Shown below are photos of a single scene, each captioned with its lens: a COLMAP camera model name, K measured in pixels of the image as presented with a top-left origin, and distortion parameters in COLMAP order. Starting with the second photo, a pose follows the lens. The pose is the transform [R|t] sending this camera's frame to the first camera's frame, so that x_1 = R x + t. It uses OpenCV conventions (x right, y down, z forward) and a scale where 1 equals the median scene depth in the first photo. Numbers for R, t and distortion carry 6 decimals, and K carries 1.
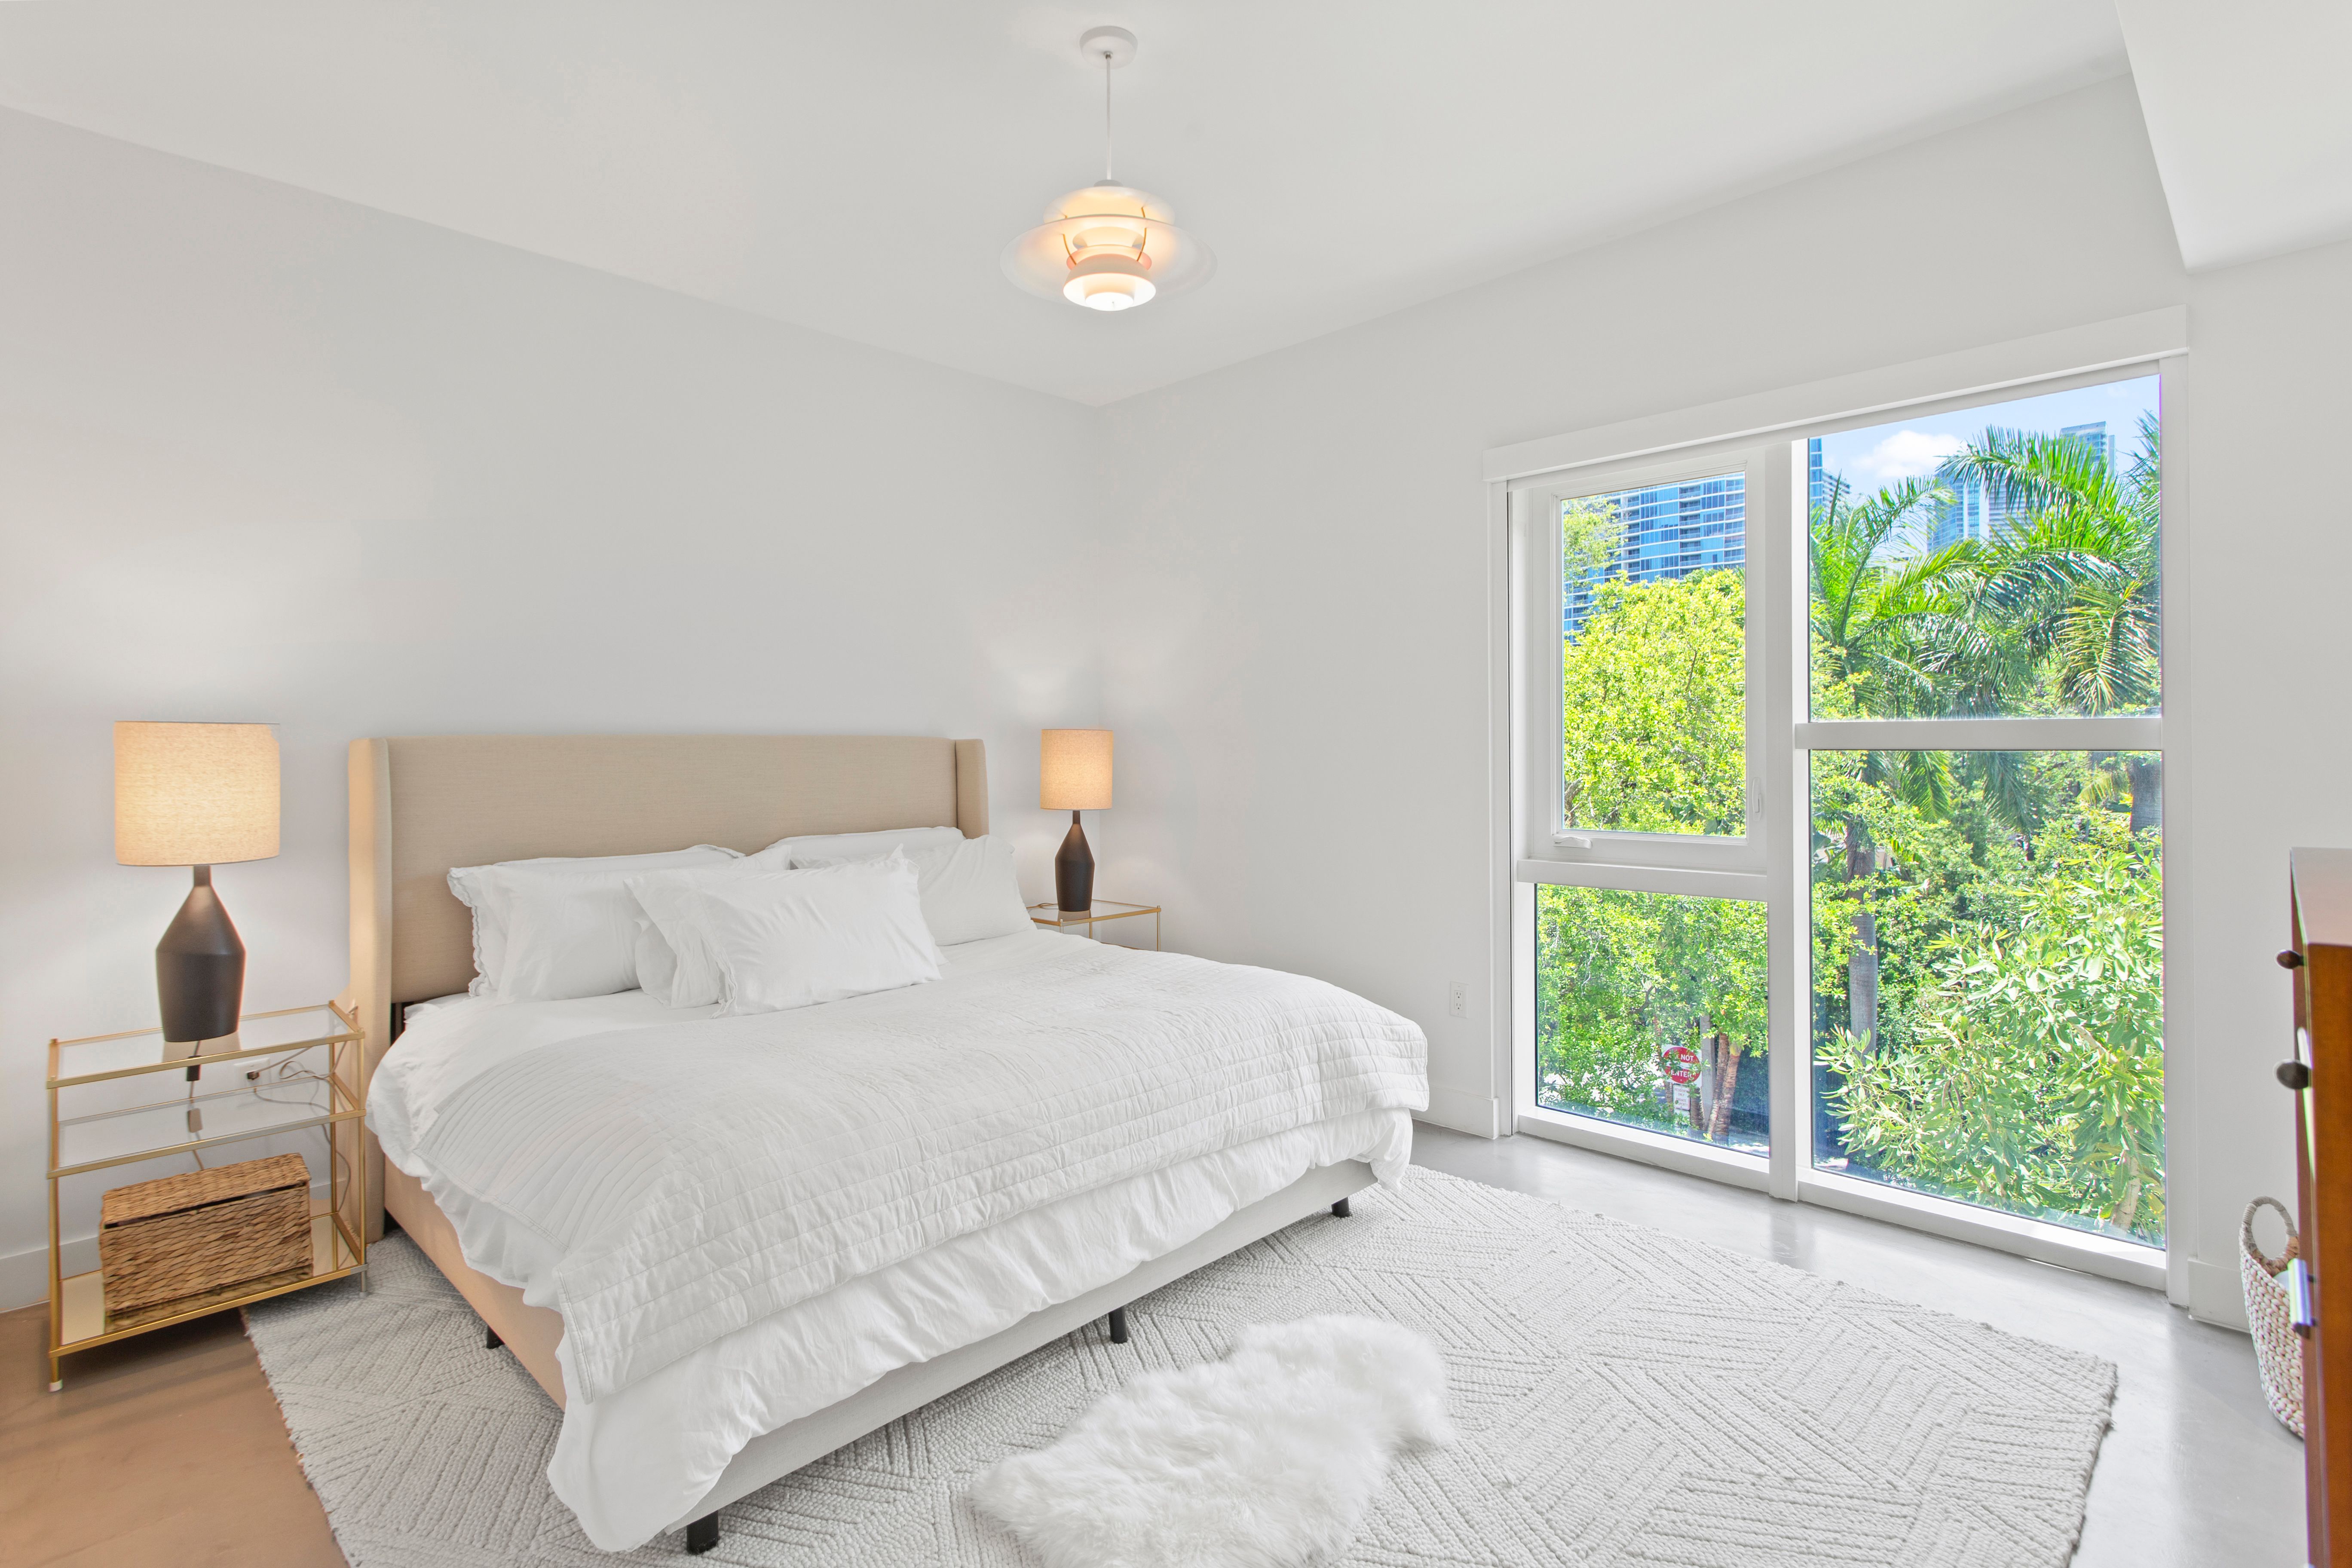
lens RADIAL K [[1140.8, 0, 1176.7], [0, 1140.8, 762.1], [0, 0, 1]] dist [0.006394, 0.000530]
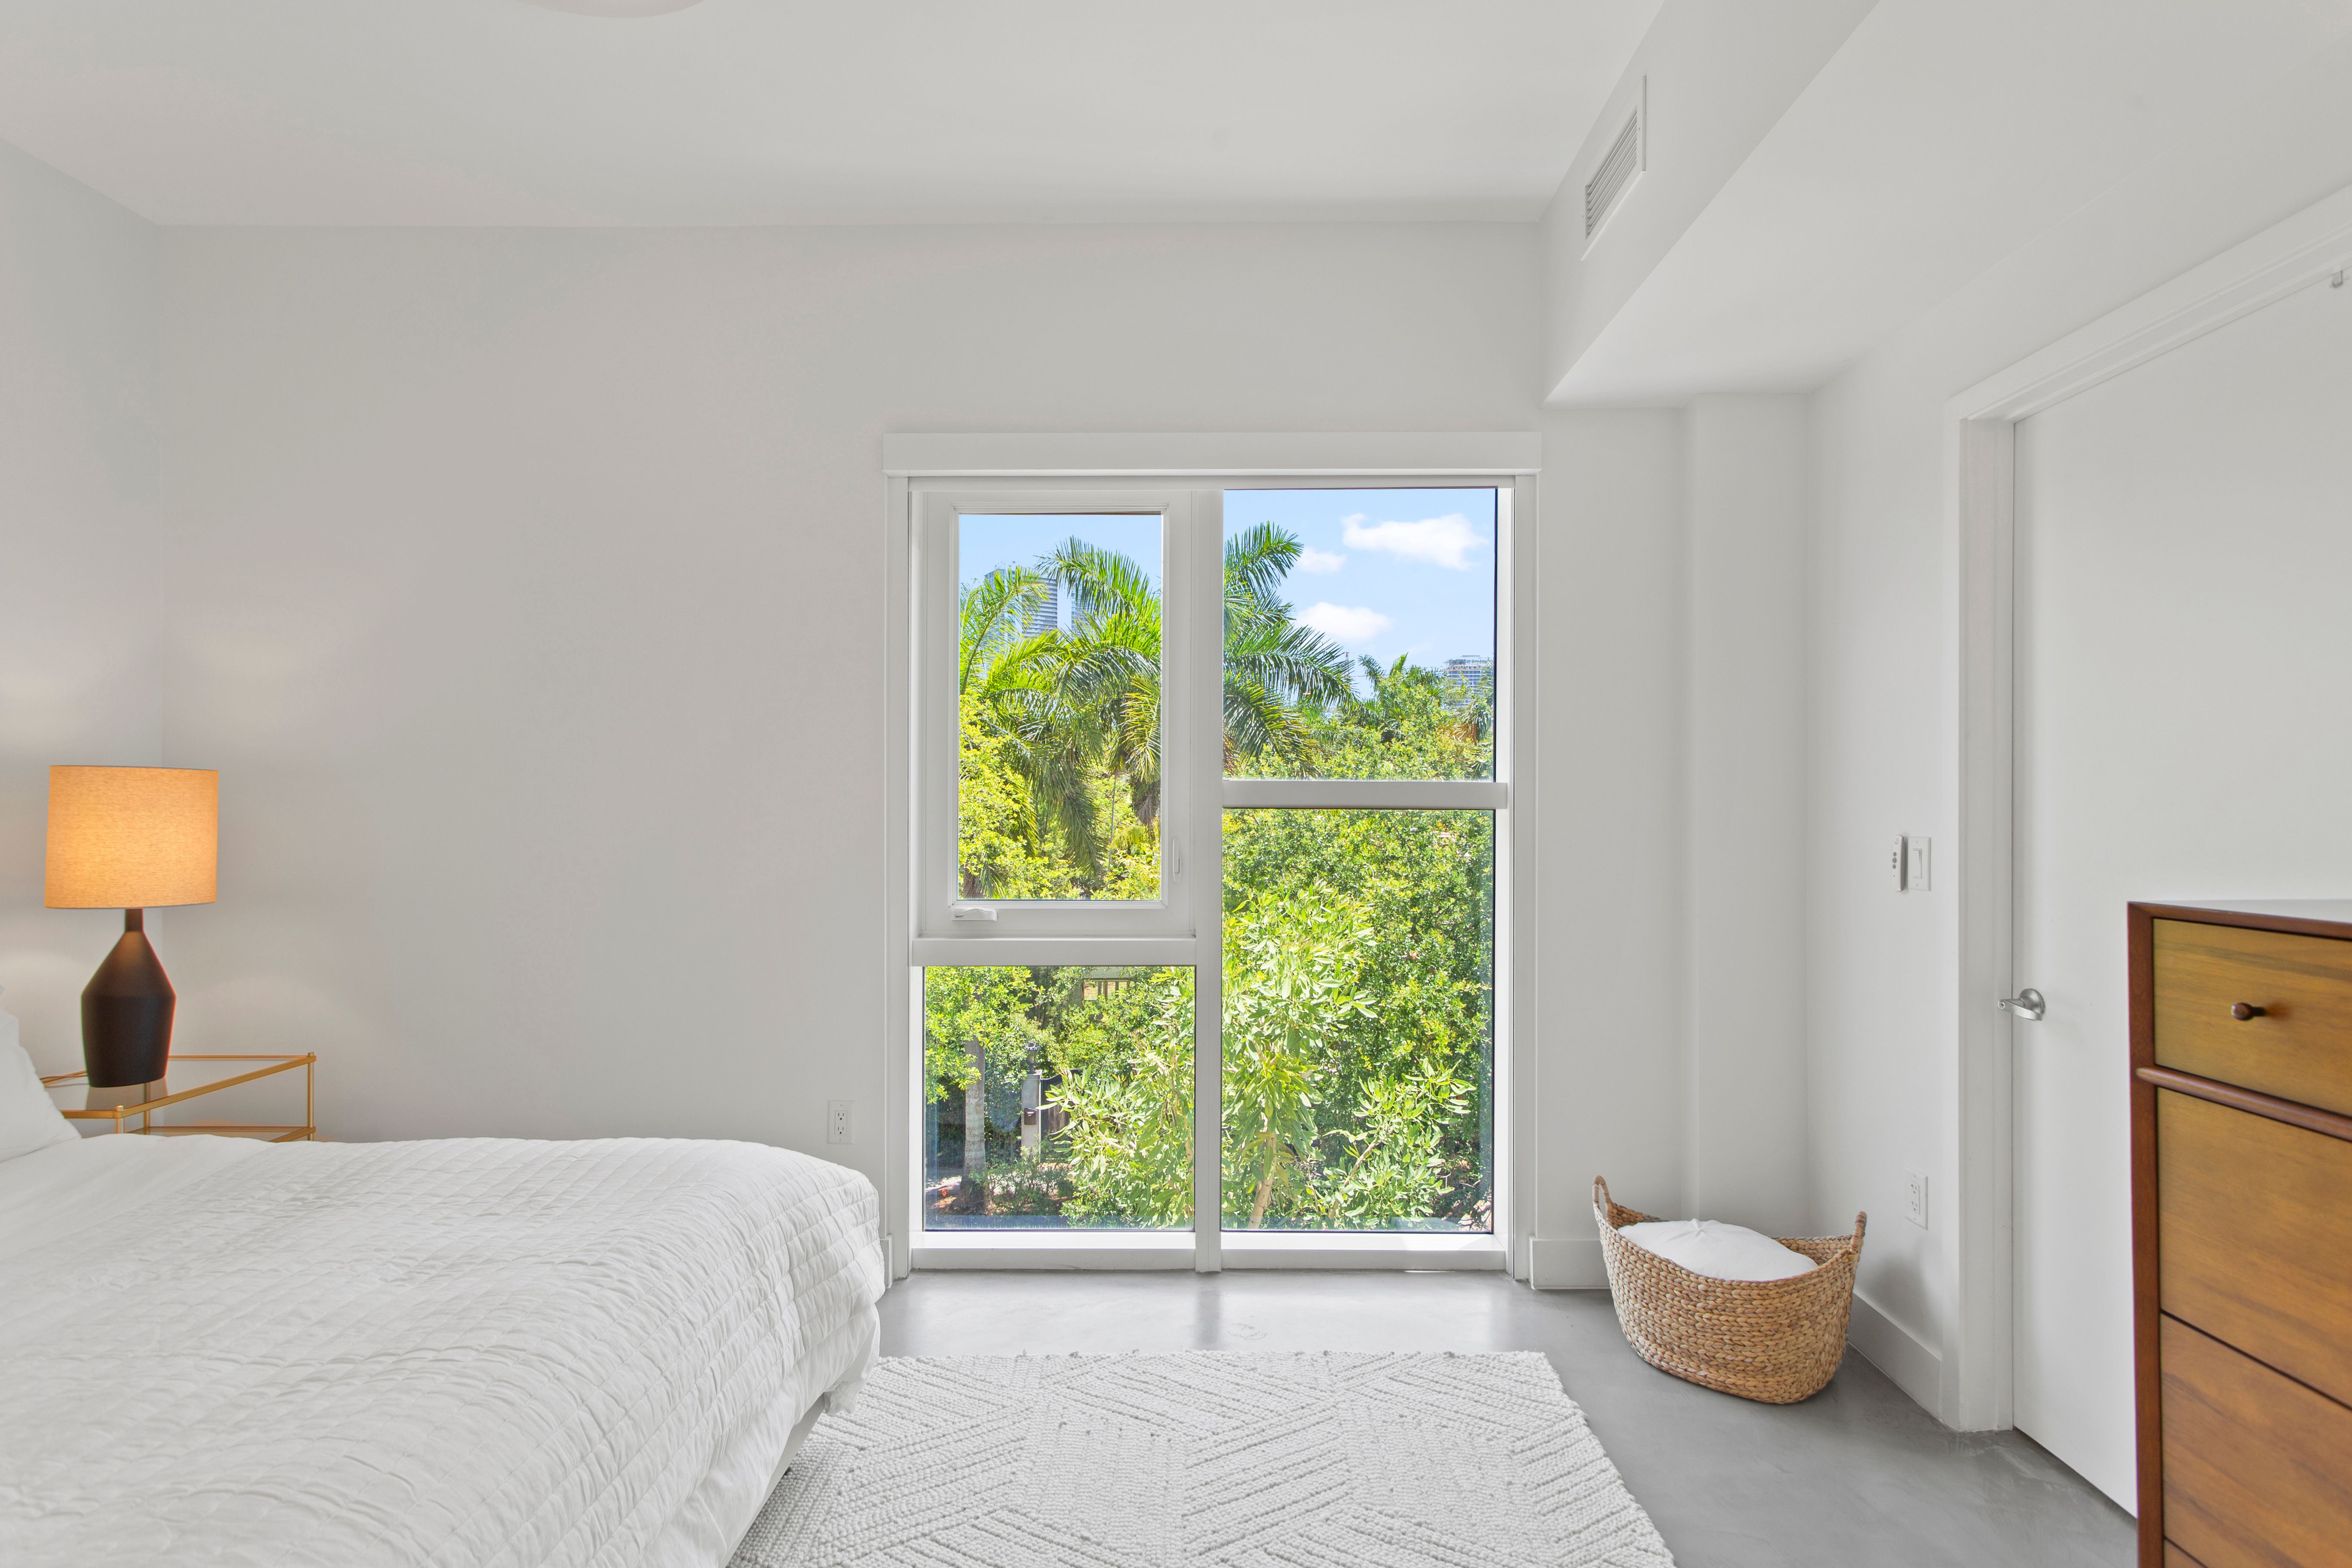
lens RADIAL K [[1140.8, 0, 1180.3], [0, 1140.8, 808.8], [0, 0, 1]] dist [0.006394, 0.000530]
pose [[0.722458, 0.002935, 0.691409, -0.107224], [0.003377, 0.999964, -0.007773, -0.001342], [-0.691407, 0.007951, 0.722422, 0.217307]]
